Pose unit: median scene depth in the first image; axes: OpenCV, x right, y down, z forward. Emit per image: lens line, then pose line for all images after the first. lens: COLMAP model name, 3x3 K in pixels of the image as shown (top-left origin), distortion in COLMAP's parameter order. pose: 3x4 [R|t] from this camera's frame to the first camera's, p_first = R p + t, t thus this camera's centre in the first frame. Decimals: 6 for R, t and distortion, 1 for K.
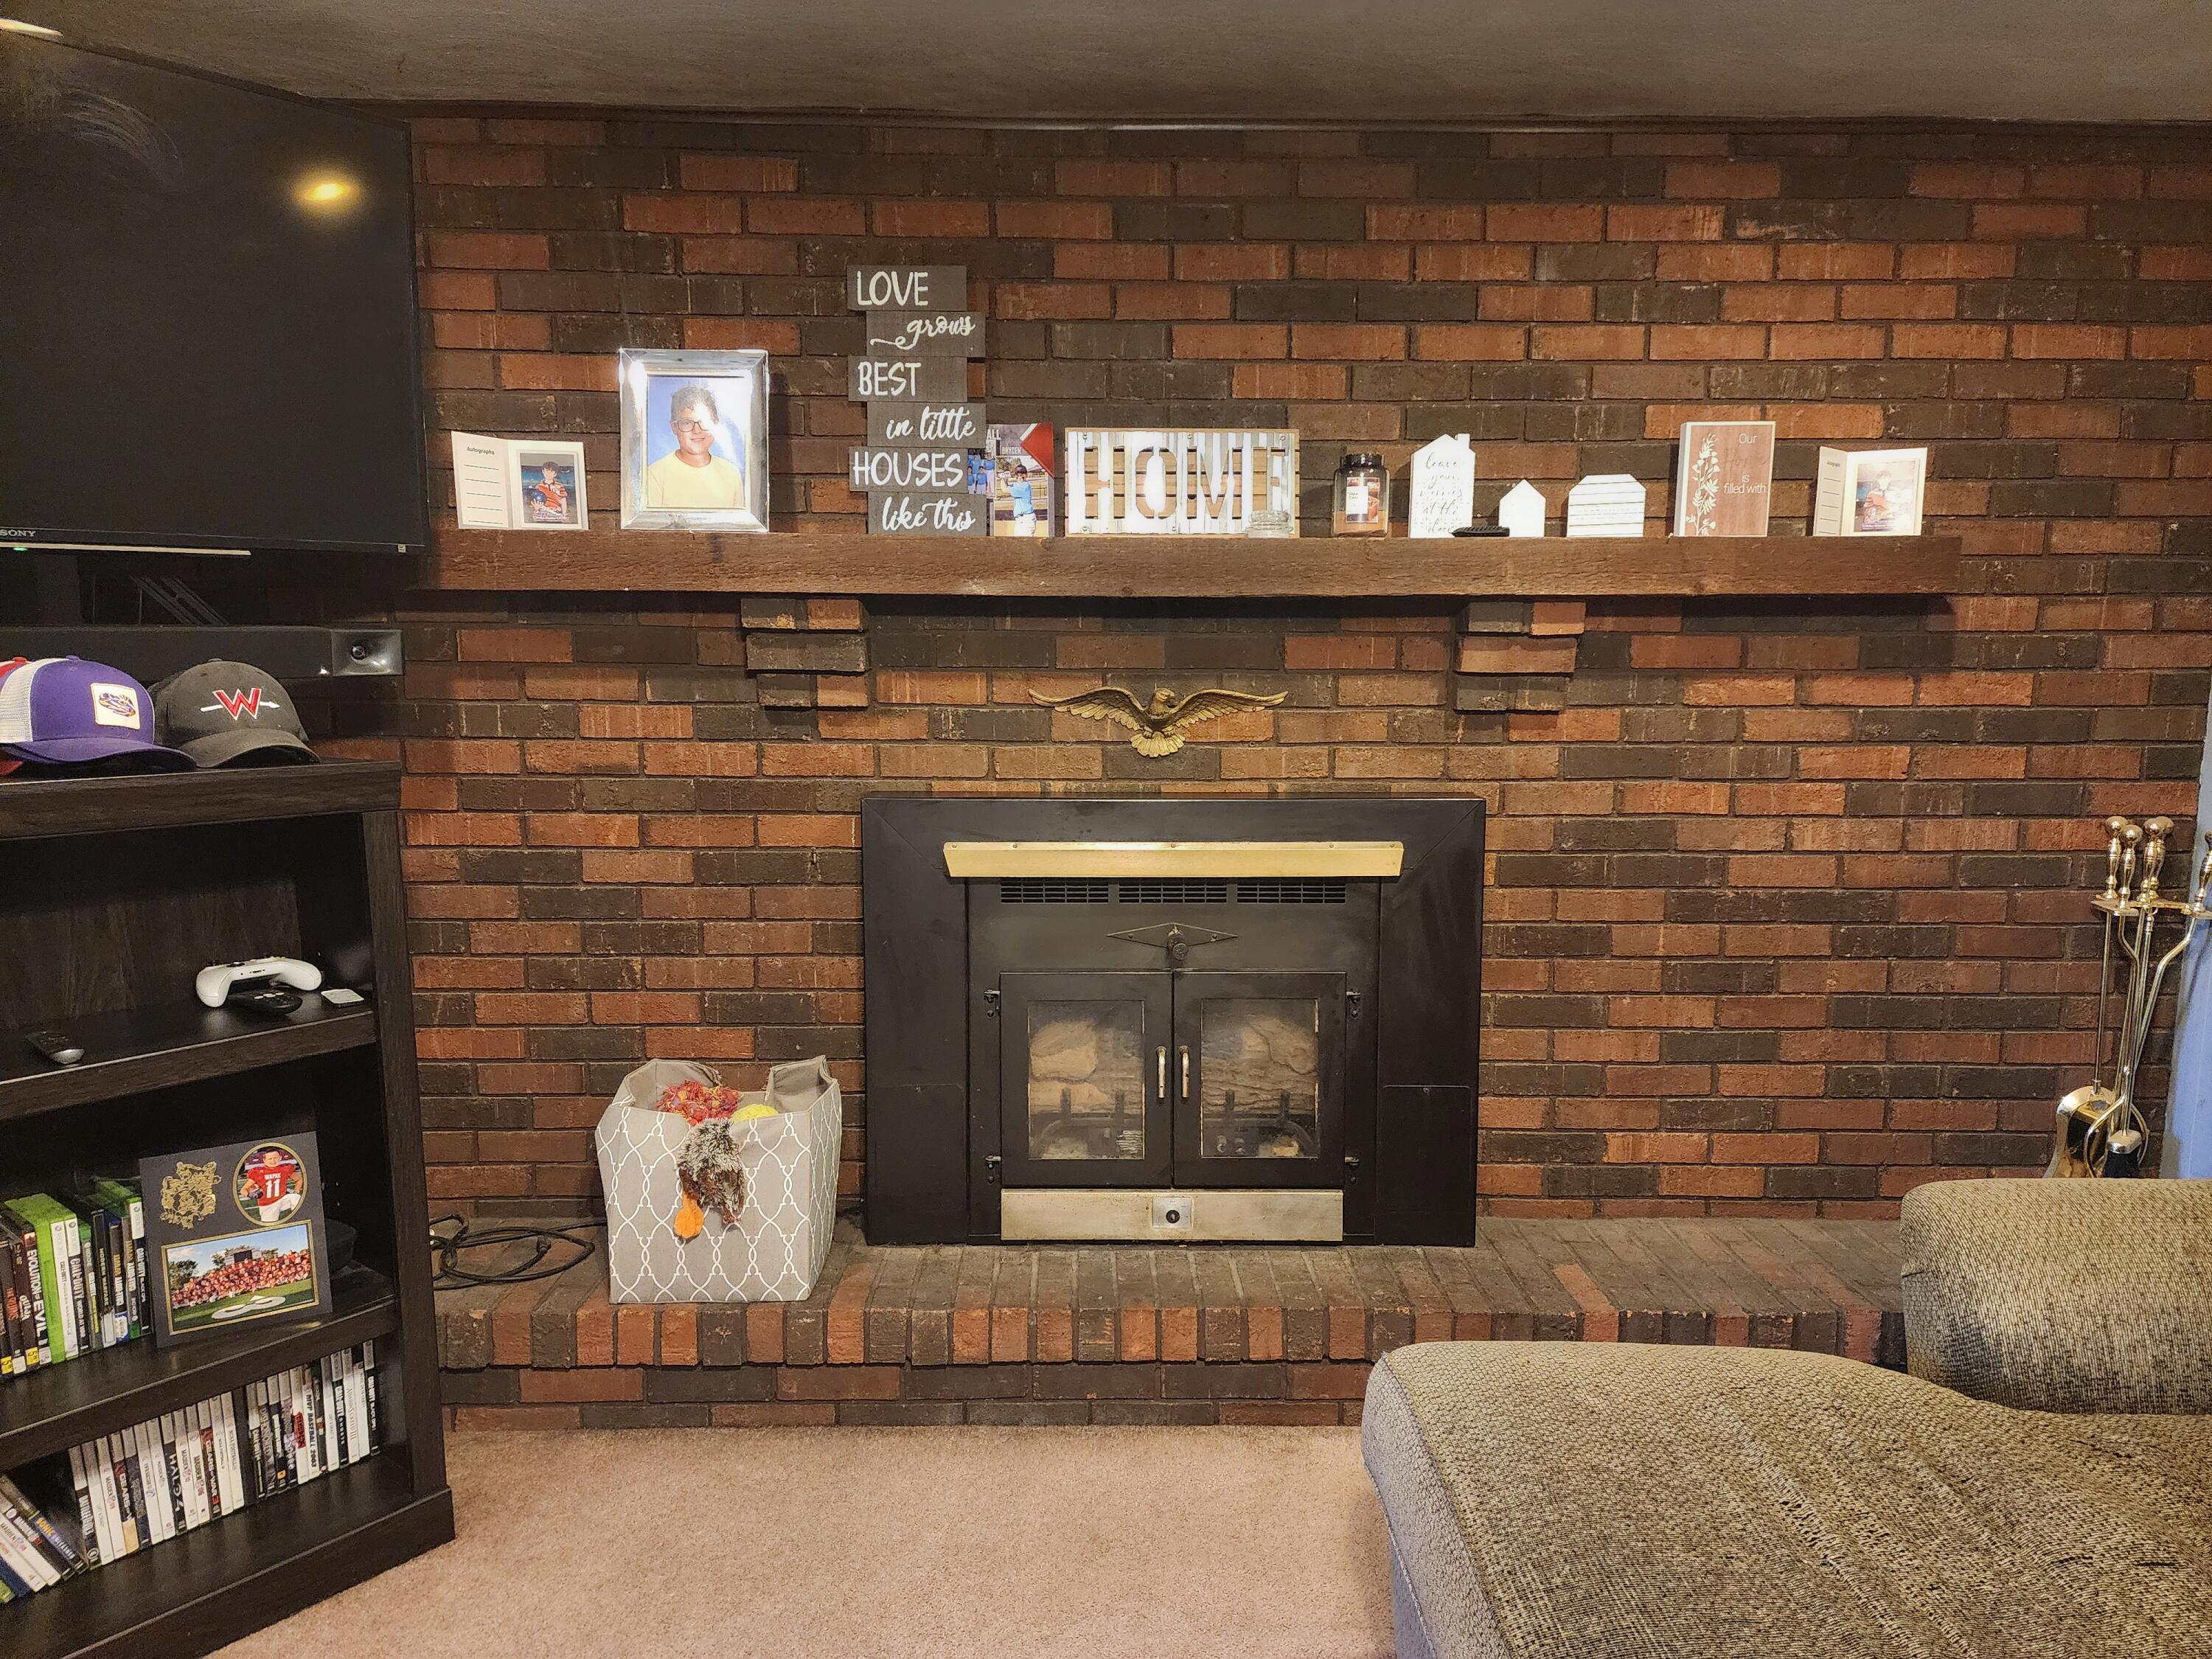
lens RADIAL K [[1459.8, 0, 1105.5], [0, 1459.8, 832.3], [0, 0, 1]] dist [0.038176, -0.031402]
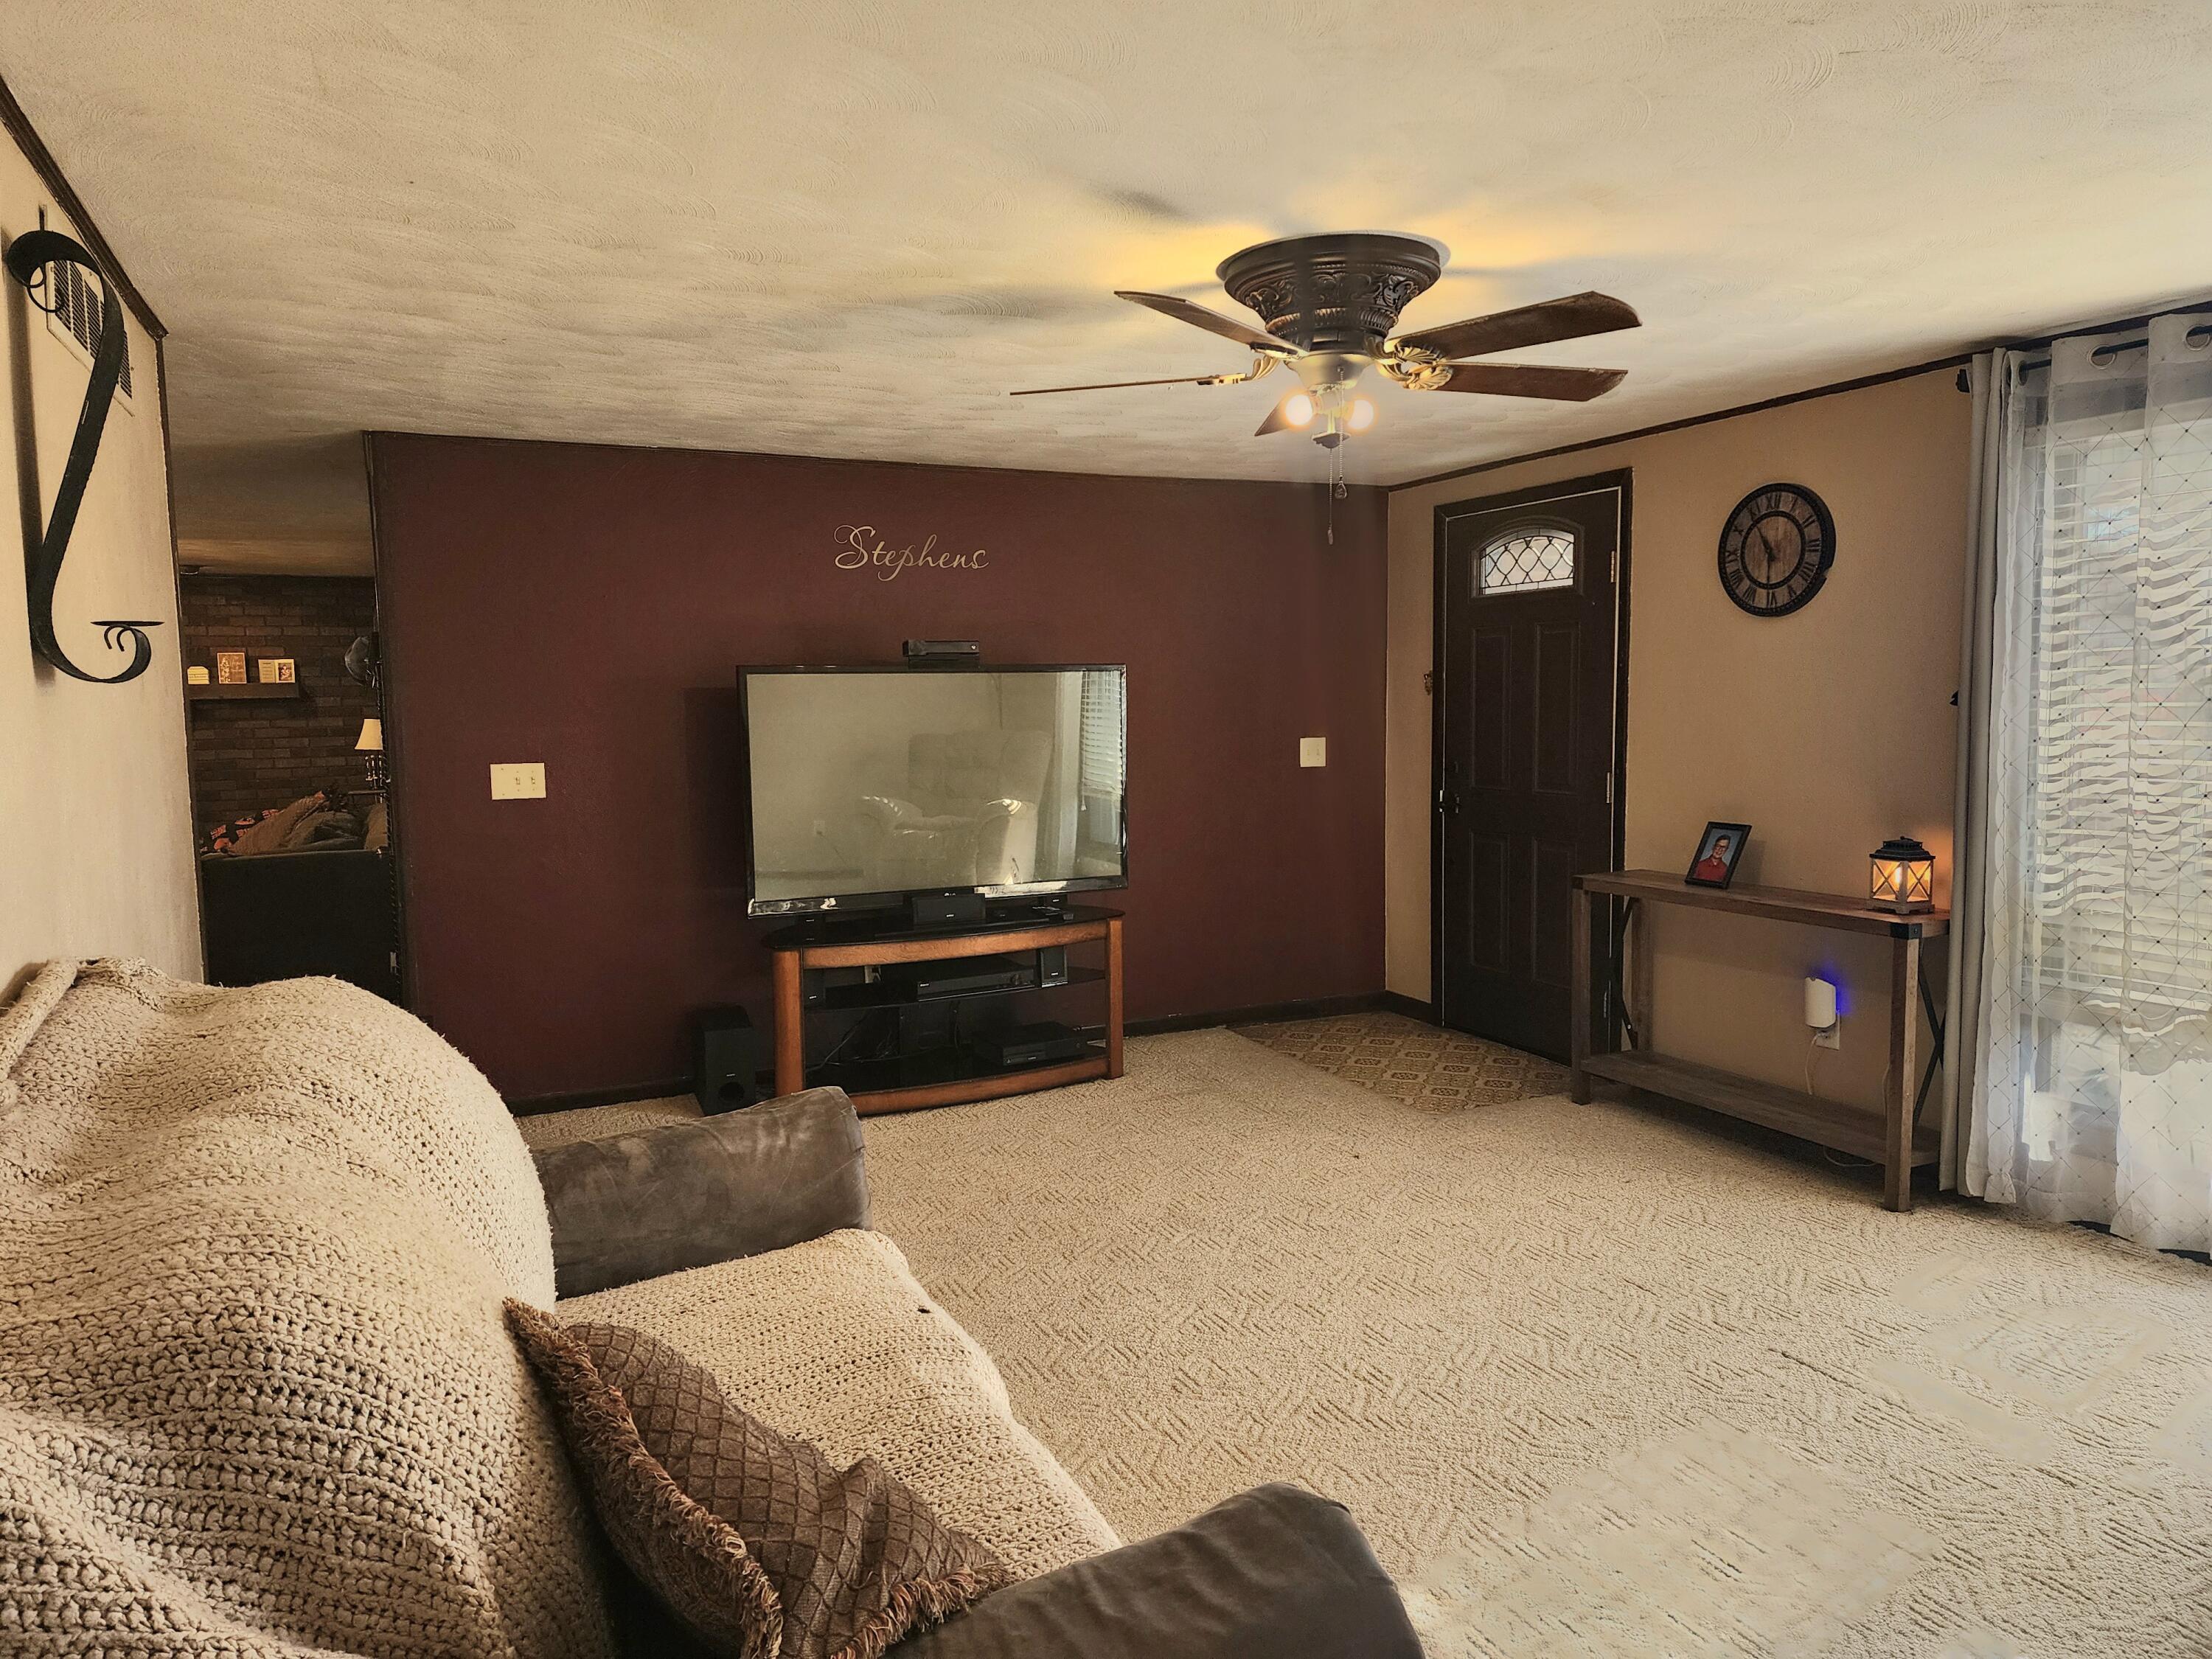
lens RADIAL K [[1459.8, 0, 1107.8], [0, 1459.8, 828.2], [0, 0, 1]] dist [0.038176, -0.031402]
pose [[0.906083, -0.059012, 0.418964, 0.812096], [0.079277, 0.996367, -0.031109, 0.443471], [-0.415606, 0.061402, 0.907470, -3.184626]]
